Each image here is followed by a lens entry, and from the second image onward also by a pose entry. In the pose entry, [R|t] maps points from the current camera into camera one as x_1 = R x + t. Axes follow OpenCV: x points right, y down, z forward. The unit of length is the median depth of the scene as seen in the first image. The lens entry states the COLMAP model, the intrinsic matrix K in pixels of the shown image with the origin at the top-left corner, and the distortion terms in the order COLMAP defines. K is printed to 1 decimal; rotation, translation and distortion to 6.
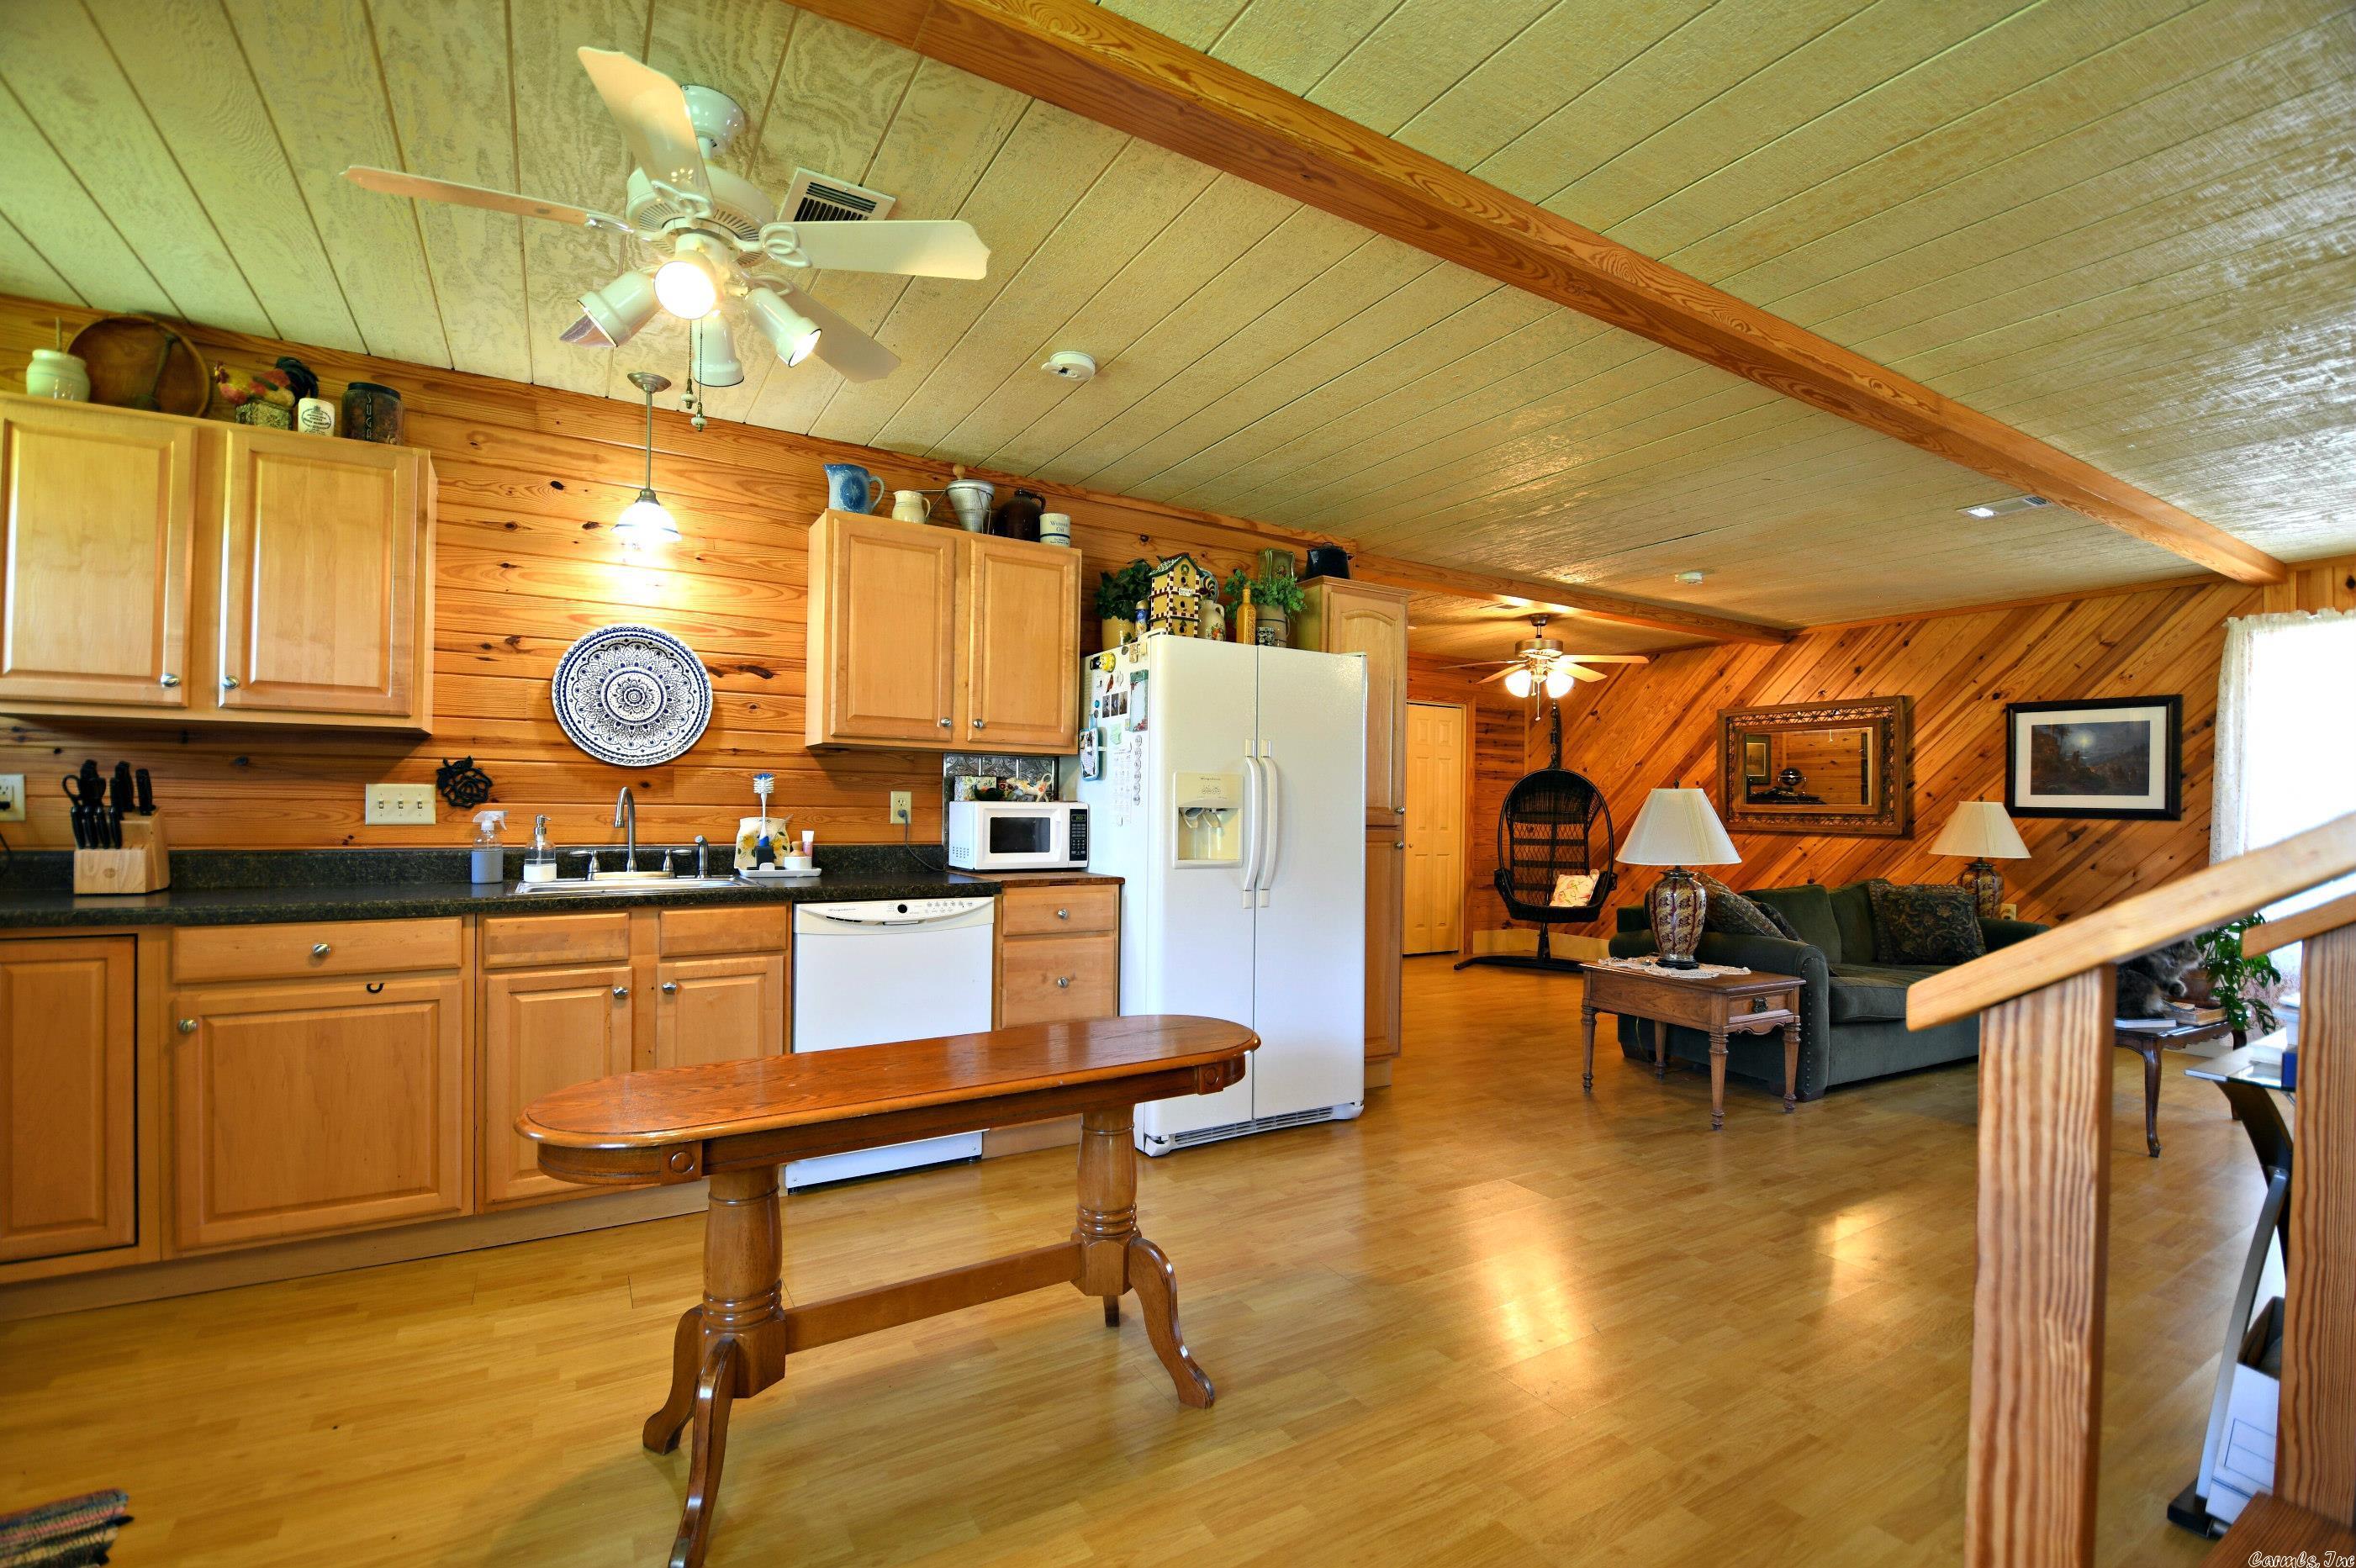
lens RADIAL K [[1054.6, 0, 1185.0], [0, 1054.6, 808.6], [0, 0, 1]] dist [0.001525, 0.000042]
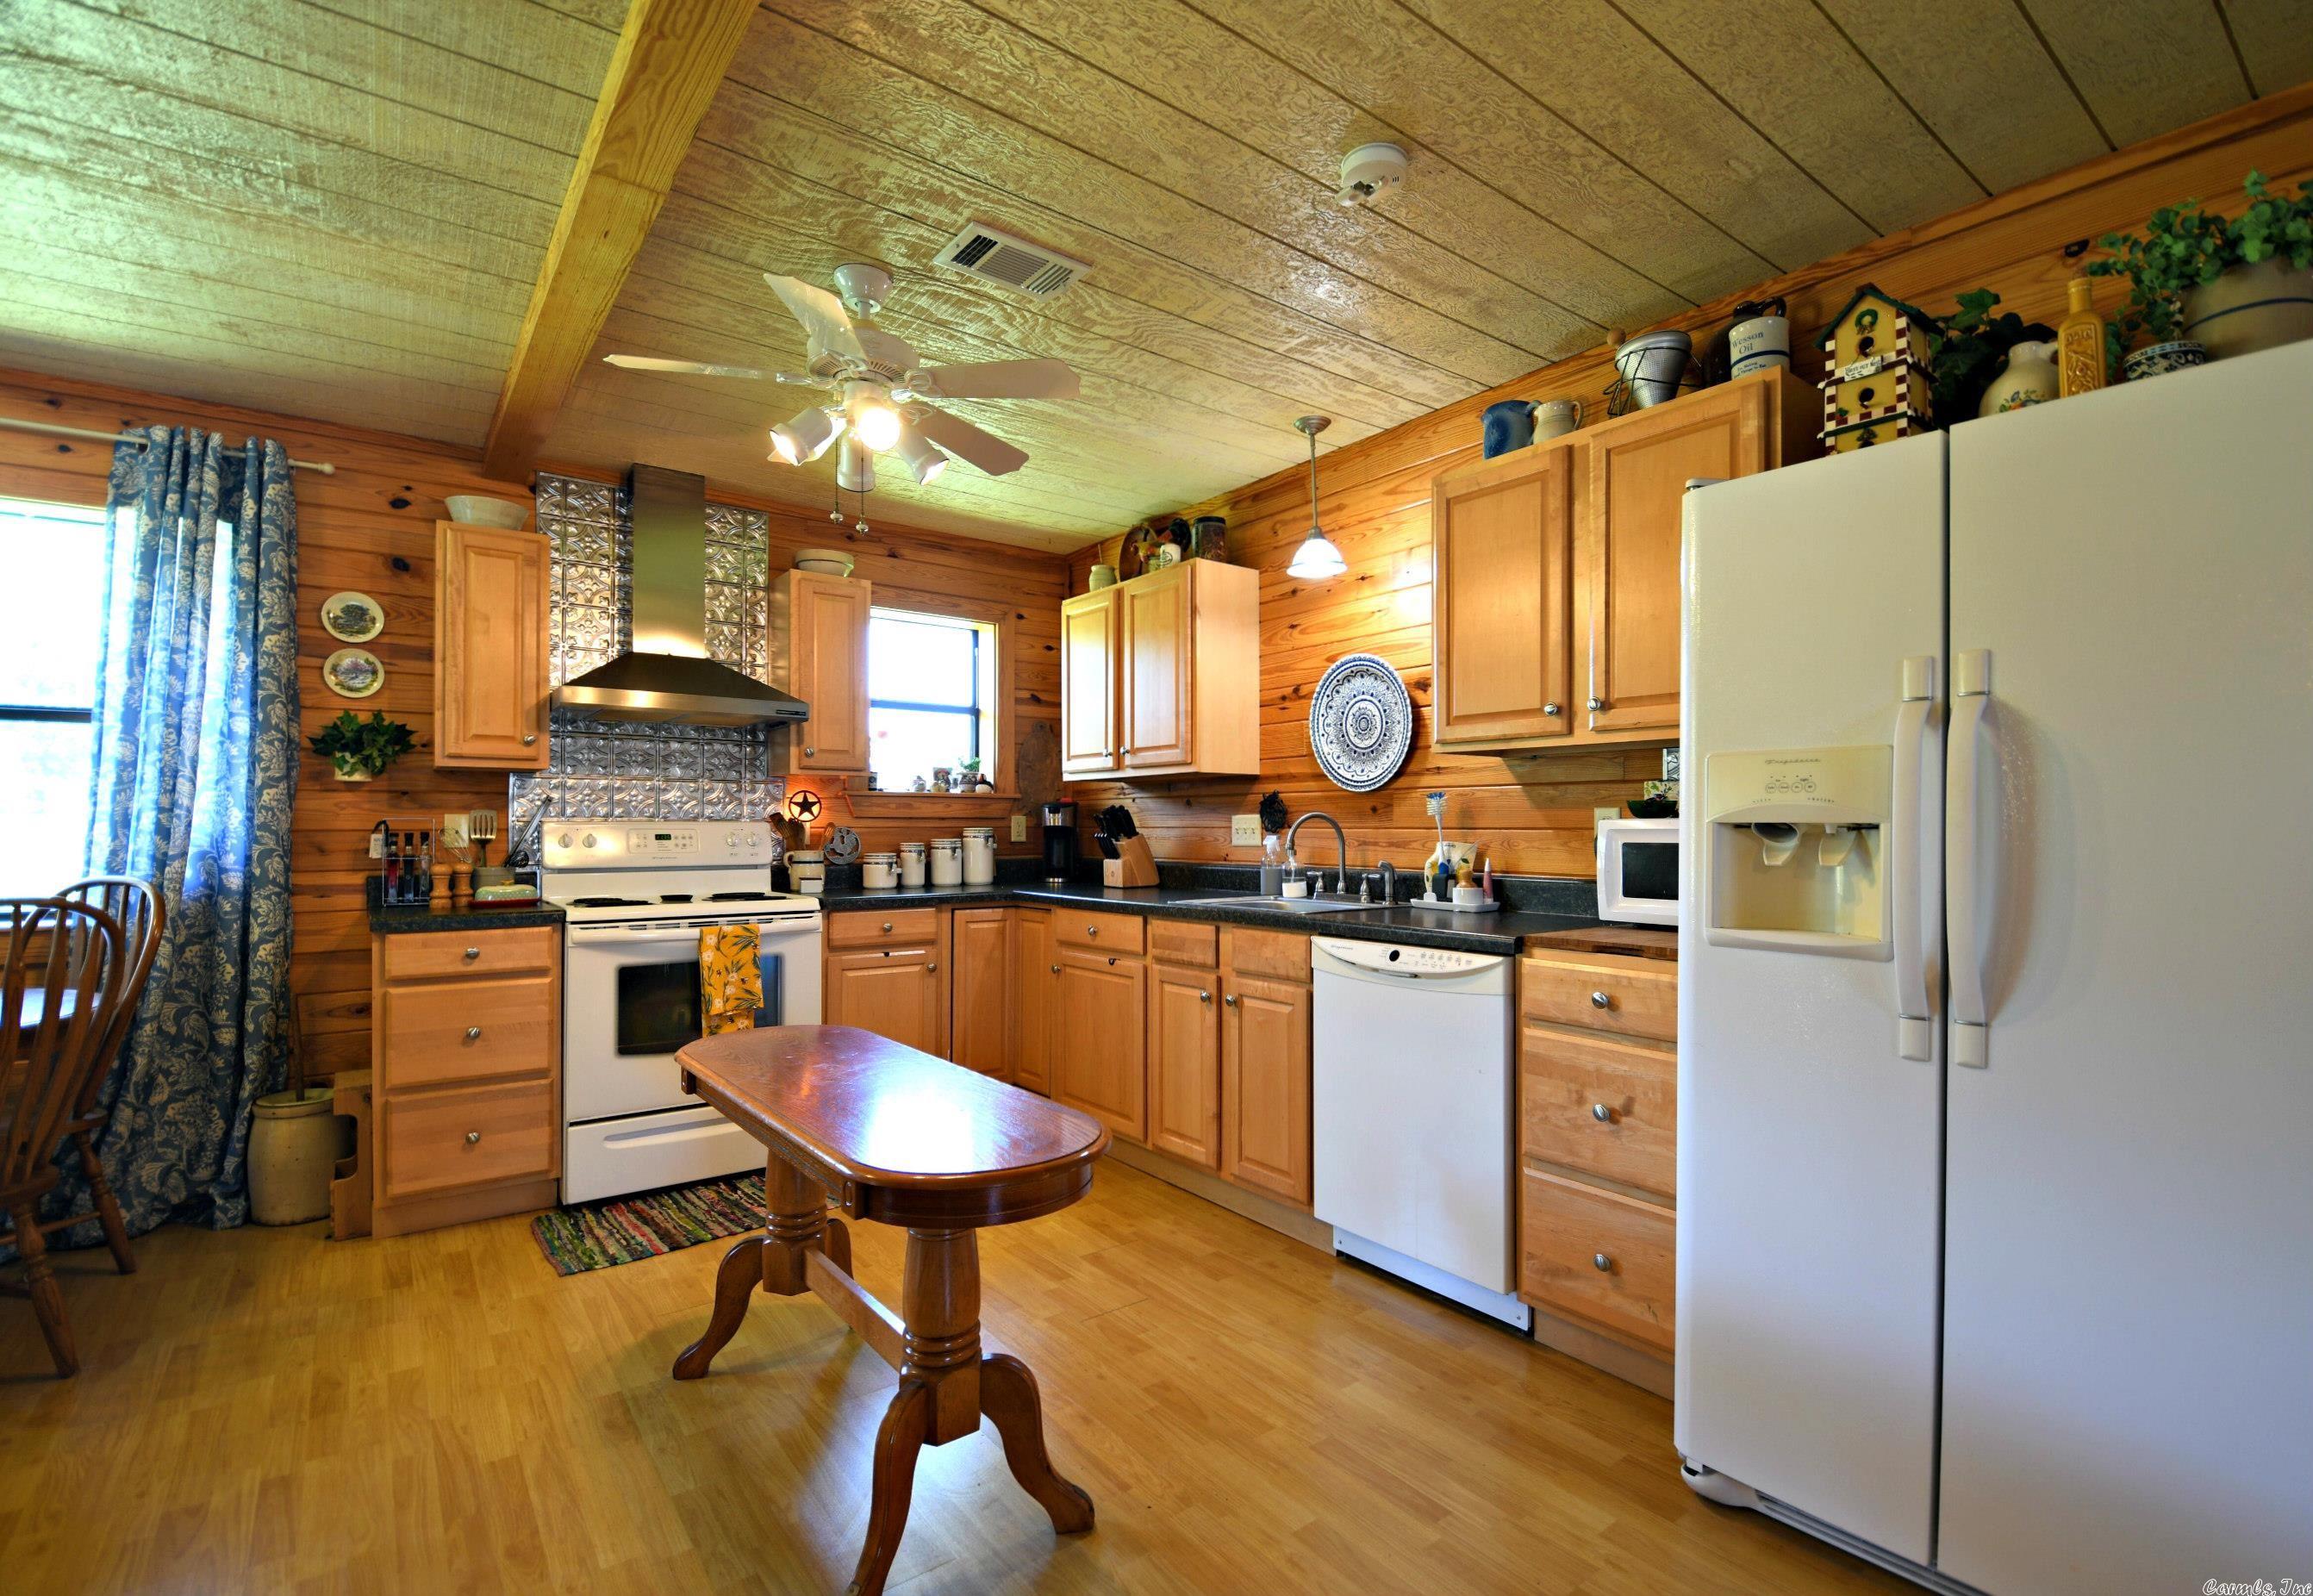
lens RADIAL K [[1045.7, 0, 1159.4], [0, 1045.7, 828.5], [0, 0, 1]] dist [-0.001477, -0.000014]
pose [[0.106697, -0.012087, -0.994218, 0.489066], [-0.002628, 0.999919, -0.012439, 0.009147], [0.994288, 0.003940, 0.106657, 0.722890]]
